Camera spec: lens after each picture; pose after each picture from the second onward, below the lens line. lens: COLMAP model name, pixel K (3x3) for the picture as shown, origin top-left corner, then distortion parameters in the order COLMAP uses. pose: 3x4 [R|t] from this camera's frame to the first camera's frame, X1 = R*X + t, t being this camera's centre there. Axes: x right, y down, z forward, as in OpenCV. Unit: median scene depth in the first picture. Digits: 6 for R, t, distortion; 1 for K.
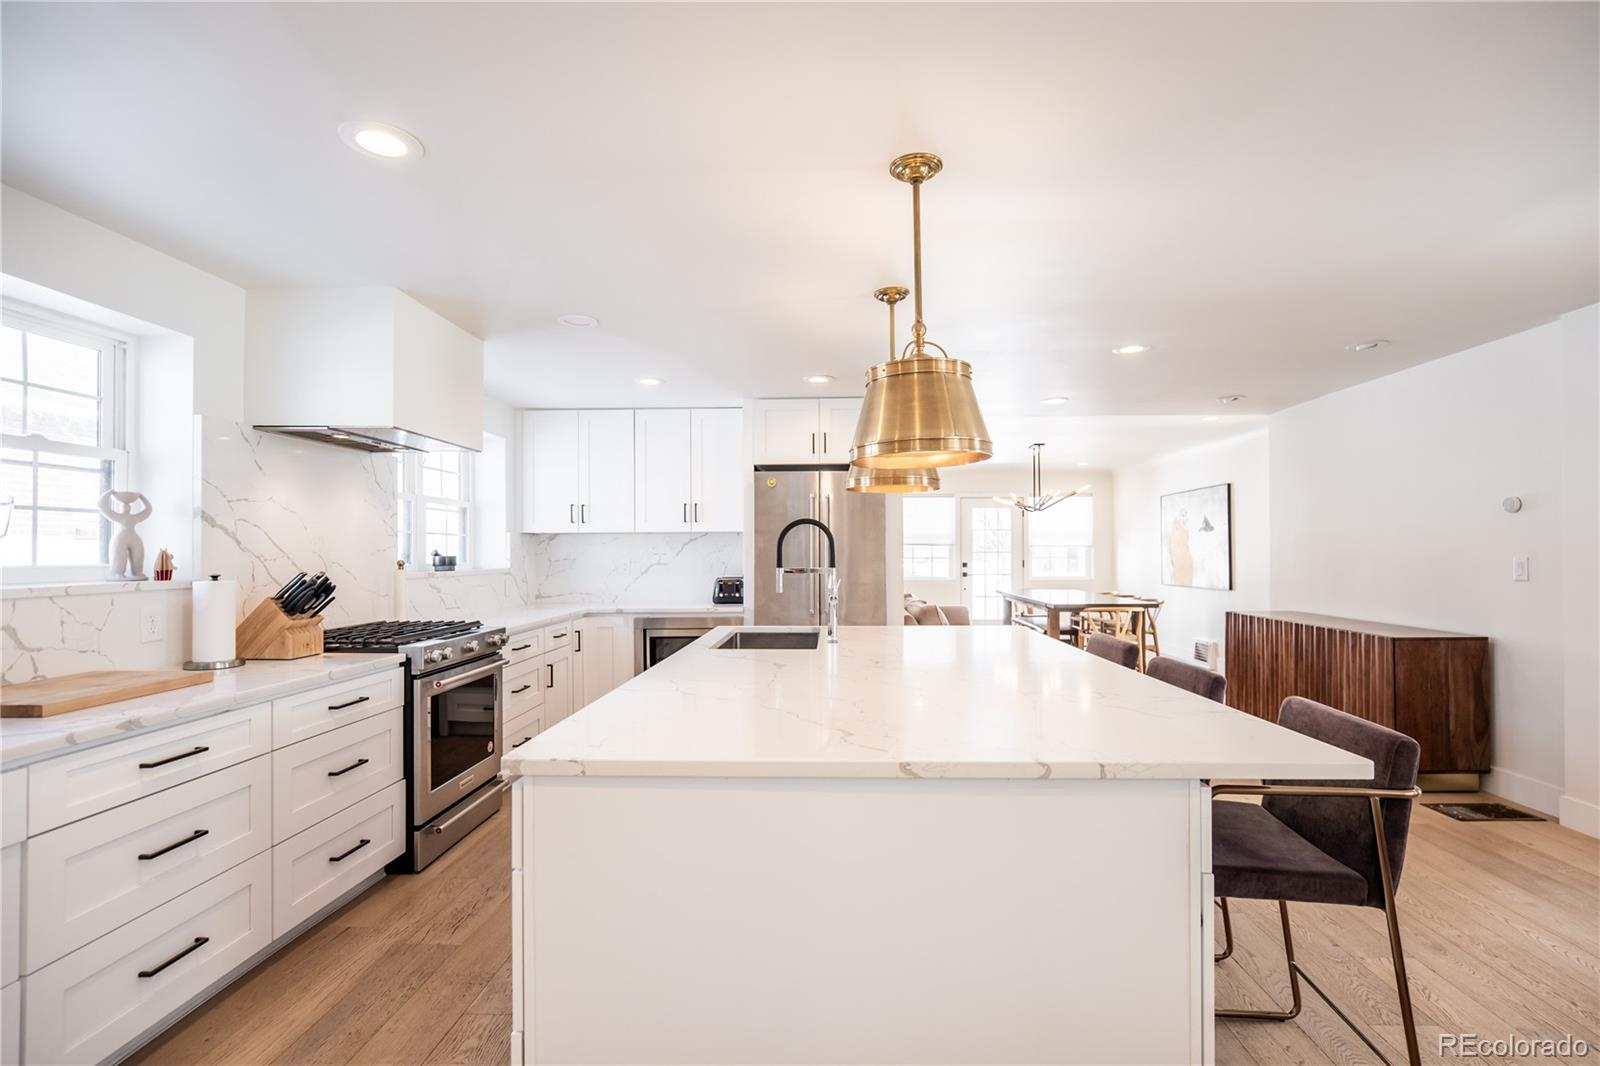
lens RADIAL K [[737.6, 0, 815.4], [0, 737.6, 539.9], [0, 0, 1]] dist [-0.016092, 0.004776]
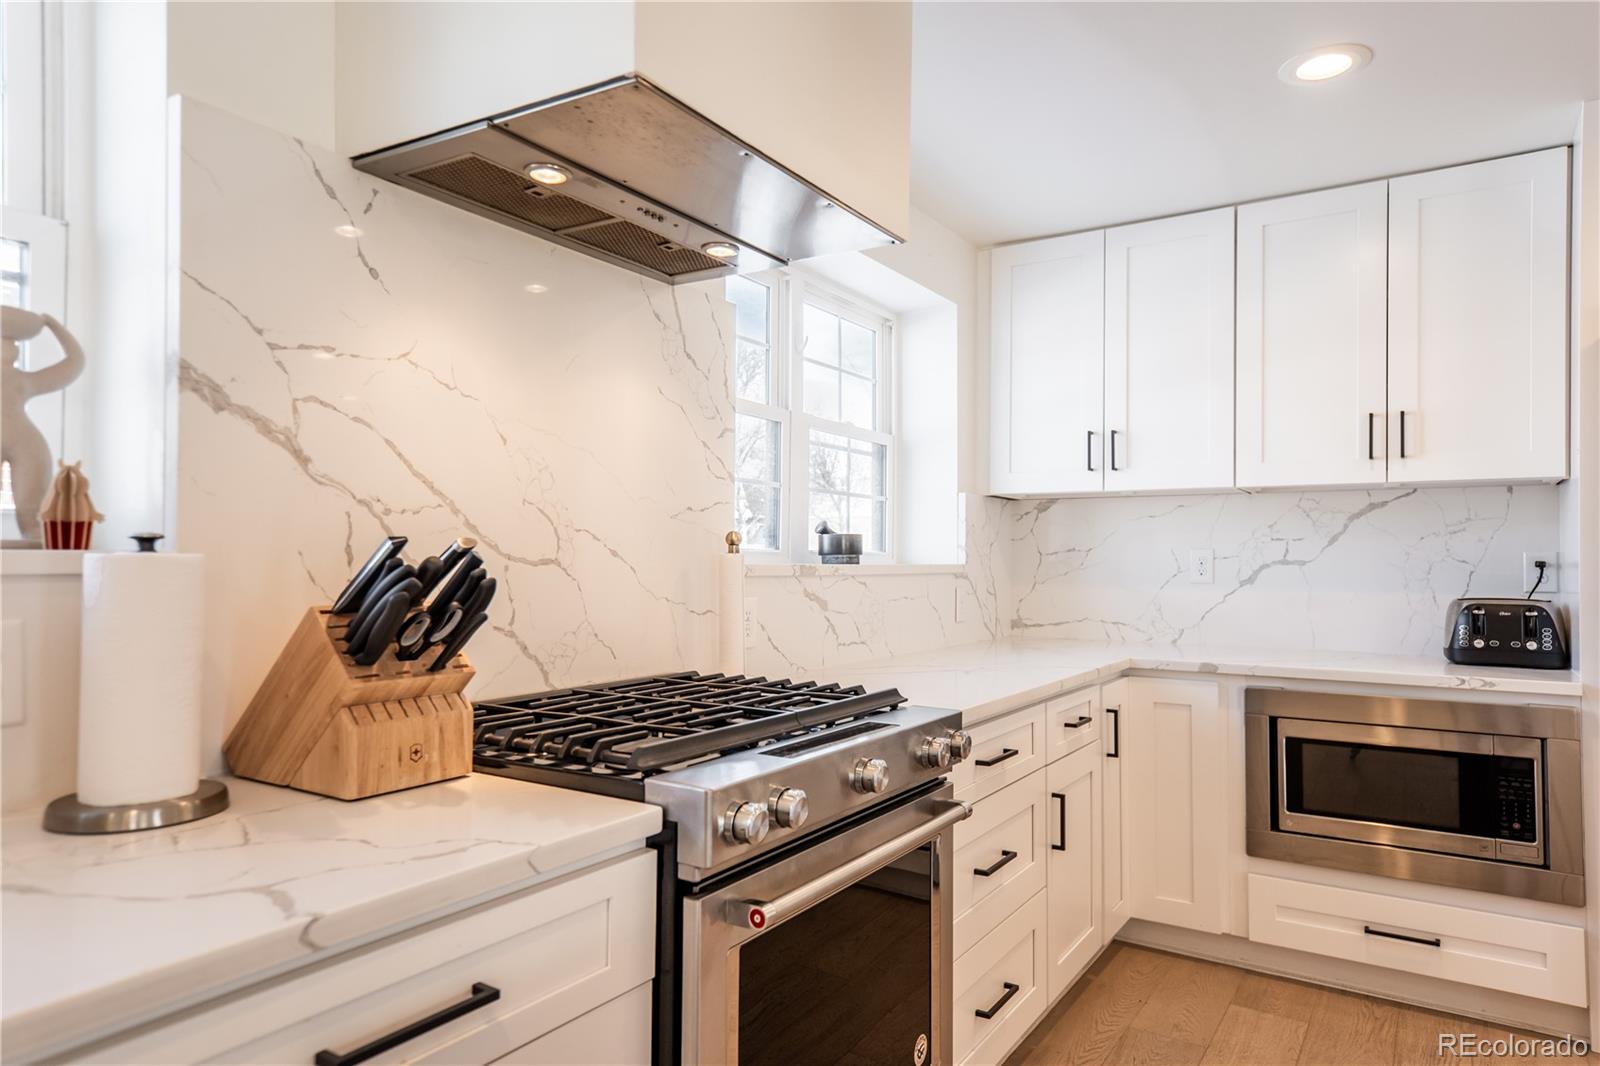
lens RADIAL K [[991.6, 0, 813.5], [0, 991.6, 549.9], [0, 0, 1]] dist [0.026402, 0.003591]
pose [[0.859845, 0.008075, -0.510491, -0.277595], [-0.005270, 0.999962, 0.006940, 0.041820], [0.510527, -0.003277, 0.859855, 0.640187]]
